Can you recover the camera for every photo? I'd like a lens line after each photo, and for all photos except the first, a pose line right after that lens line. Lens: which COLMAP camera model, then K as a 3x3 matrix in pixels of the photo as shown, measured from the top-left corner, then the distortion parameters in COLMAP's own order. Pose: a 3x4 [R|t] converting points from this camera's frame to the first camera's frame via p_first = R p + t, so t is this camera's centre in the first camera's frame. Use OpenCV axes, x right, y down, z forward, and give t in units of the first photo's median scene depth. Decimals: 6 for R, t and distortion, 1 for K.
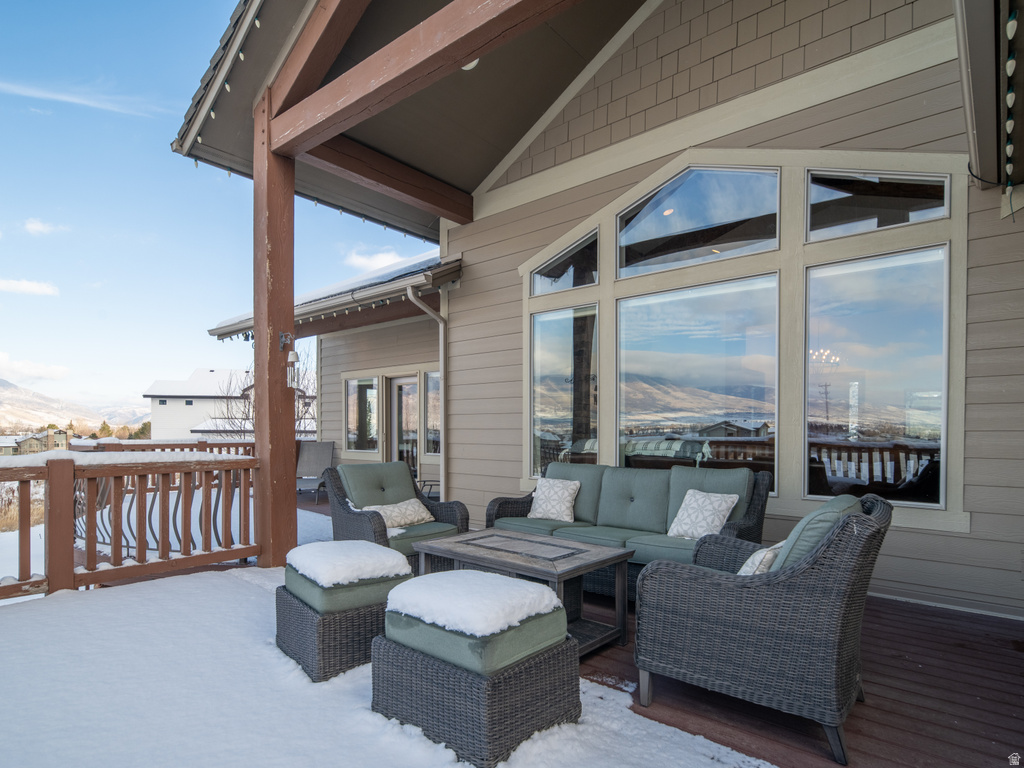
lens RADIAL K [[569.2, 0, 510.1], [0, 569.2, 440.0], [0, 0, 1]] dist [0.011003, 0.000252]
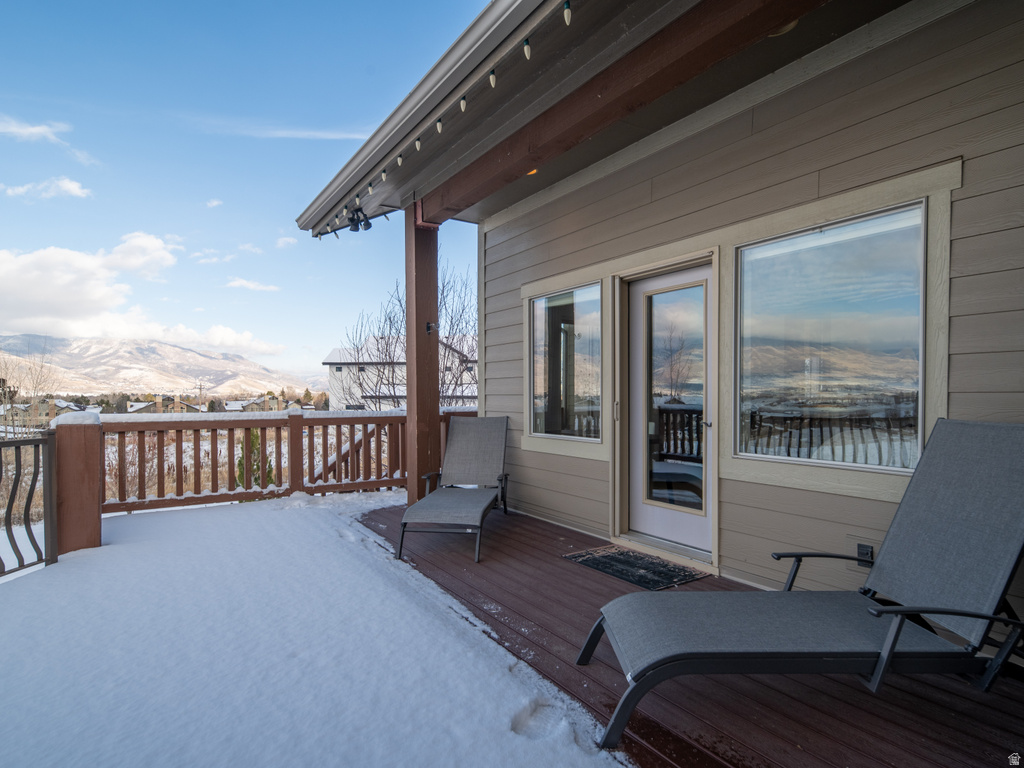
lens RADIAL K [[566.2, 0, 500.4], [0, 566.2, 407.8], [0, 0, 1]] dist [-0.049508, 0.035613]
pose [[0.958386, 0.004232, -0.285443, -0.115587], [-0.002972, 0.999984, 0.004847, -0.005370], [0.285459, -0.003797, 0.958384, 0.344472]]
